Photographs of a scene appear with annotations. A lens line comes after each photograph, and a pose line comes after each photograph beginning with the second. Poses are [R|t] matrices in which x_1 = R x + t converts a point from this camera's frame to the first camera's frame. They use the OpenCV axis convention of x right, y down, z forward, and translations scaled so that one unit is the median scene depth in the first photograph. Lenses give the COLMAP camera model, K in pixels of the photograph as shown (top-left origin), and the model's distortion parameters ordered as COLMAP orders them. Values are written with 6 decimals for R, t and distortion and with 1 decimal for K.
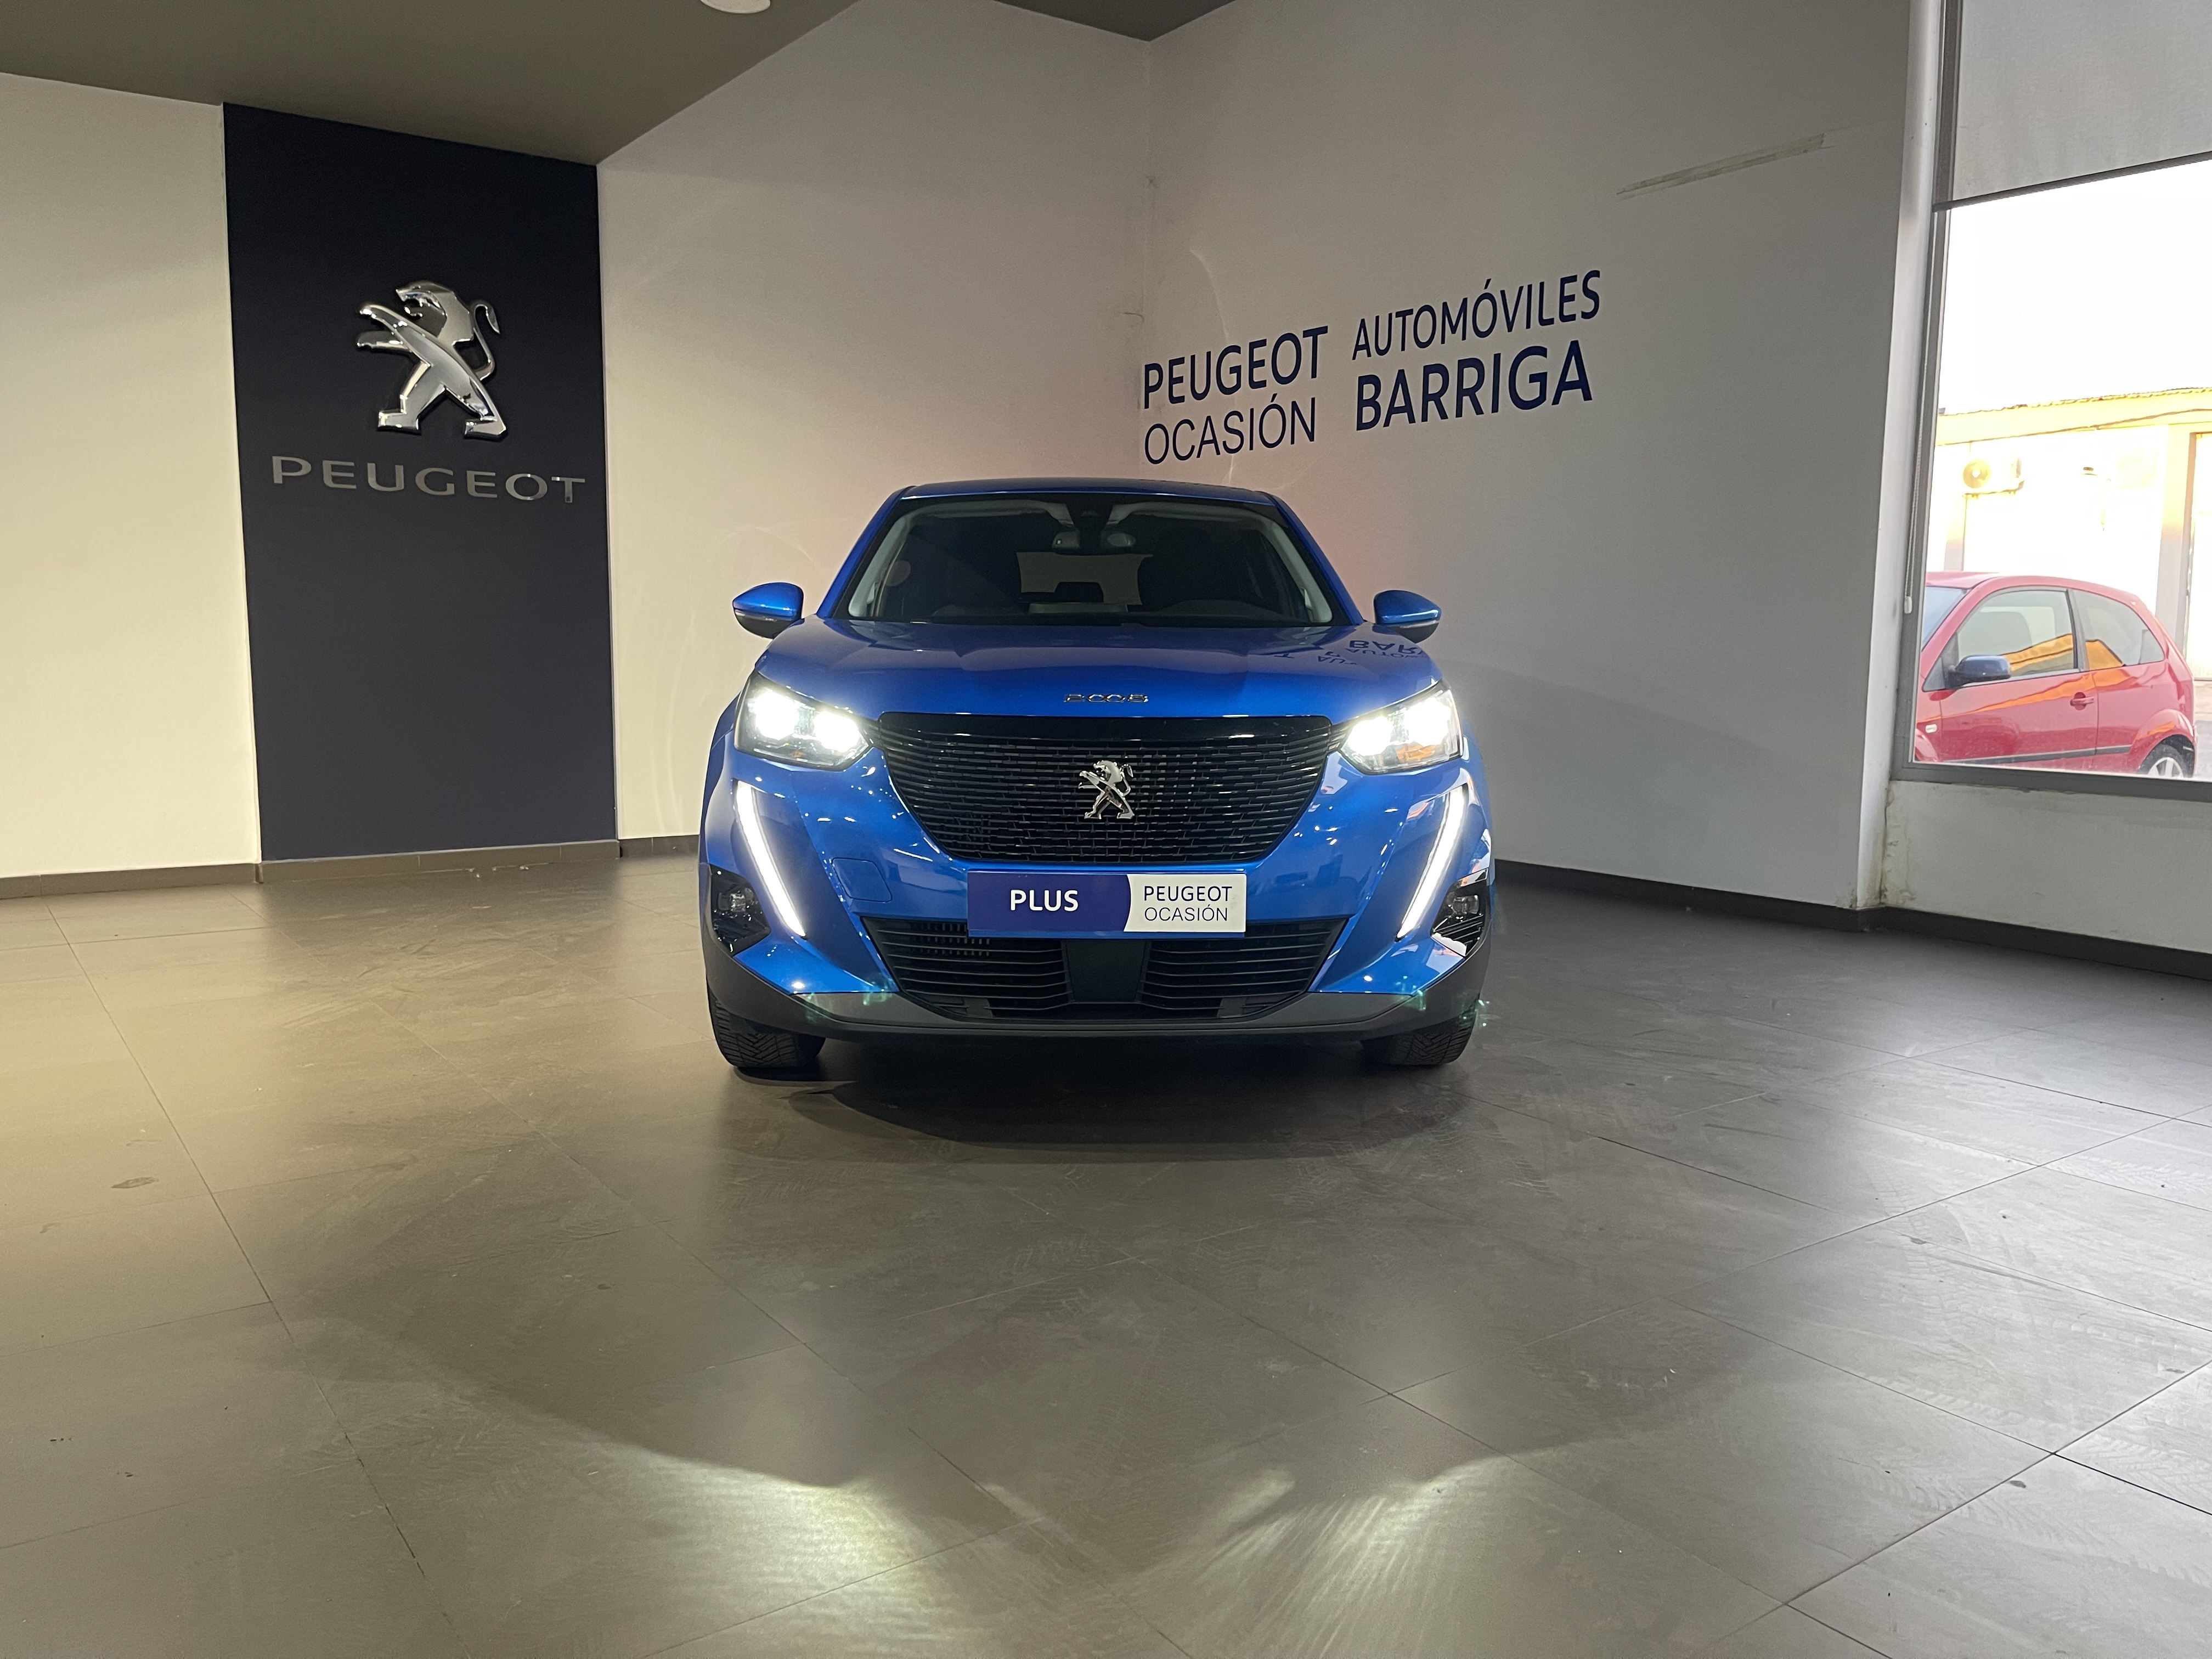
lens RADIAL K [[1684.4, 0, 1113.3], [0, 1684.4, 825.9], [0, 0, 1]] dist [0.036941, 0.001256]
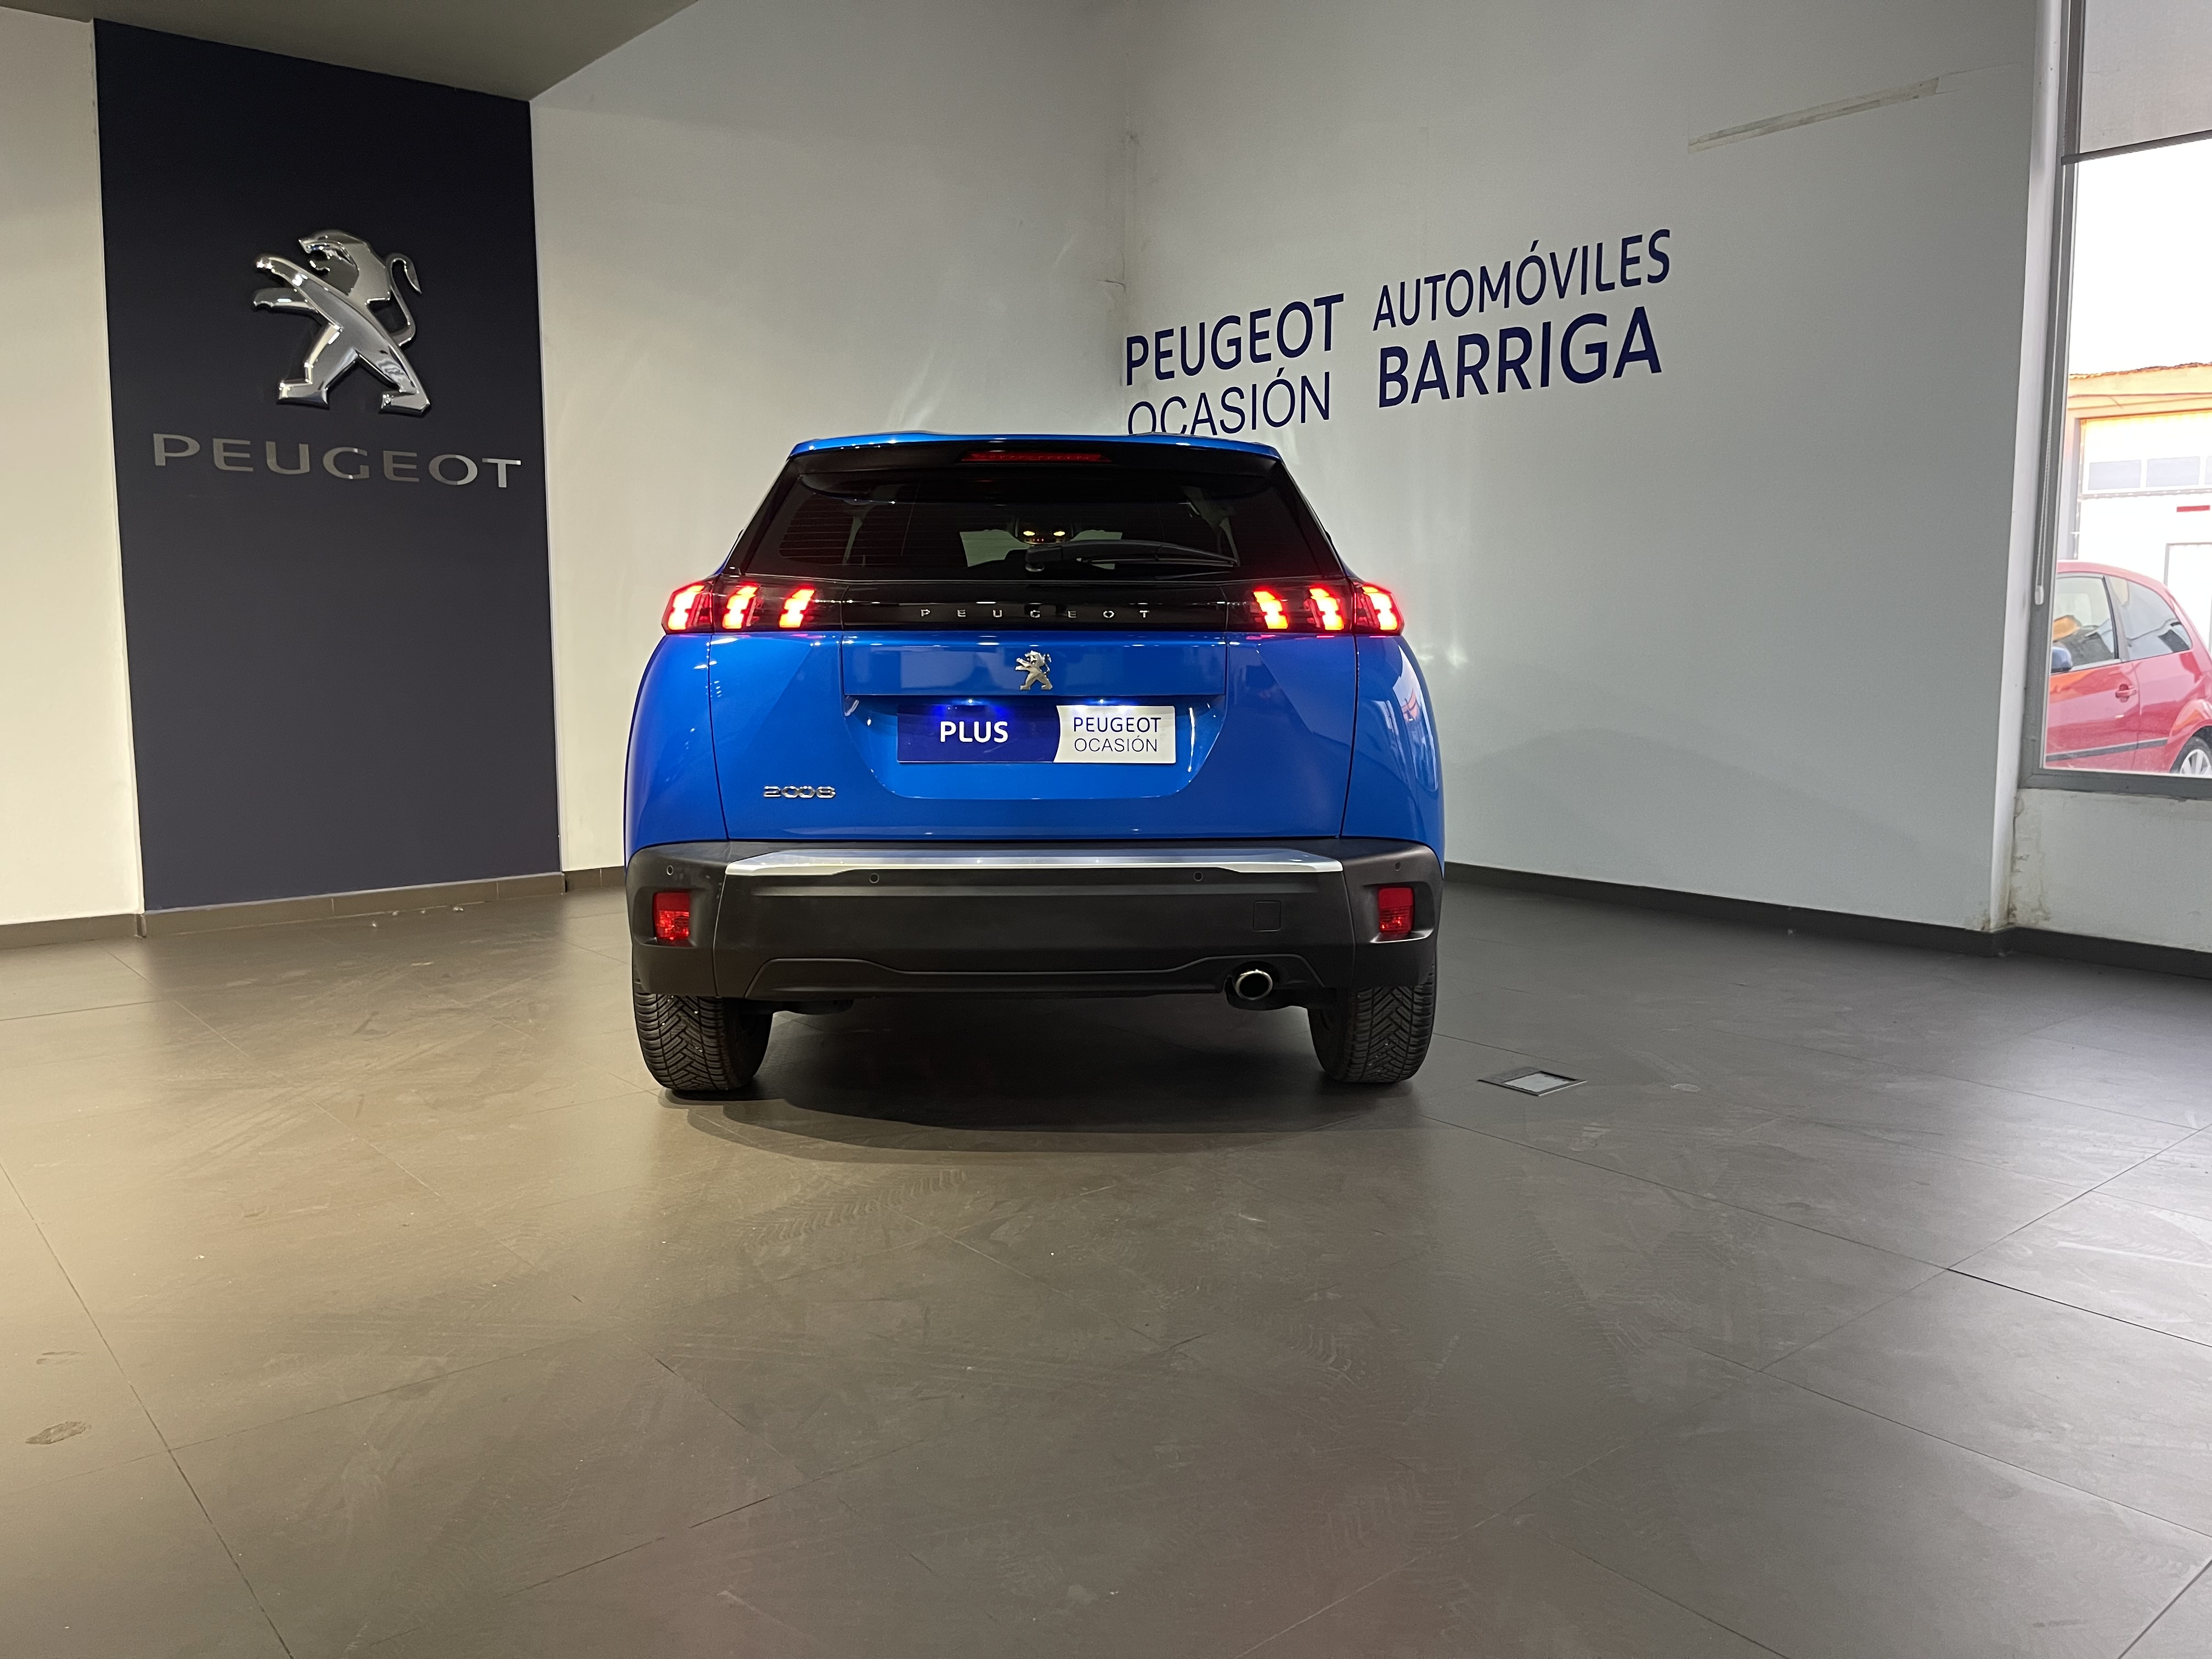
lens RADIAL K [[1682.3, 0, 1121.0], [0, 1682.3, 801.9], [0, 0, 1]] dist [0.059109, -0.061946]
pose [[0.996693, -0.017034, 0.079451, -0.076117], [0.017586, 0.999826, -0.006257, -0.018167], [-0.079331, 0.007634, 0.996819, 0.106183]]
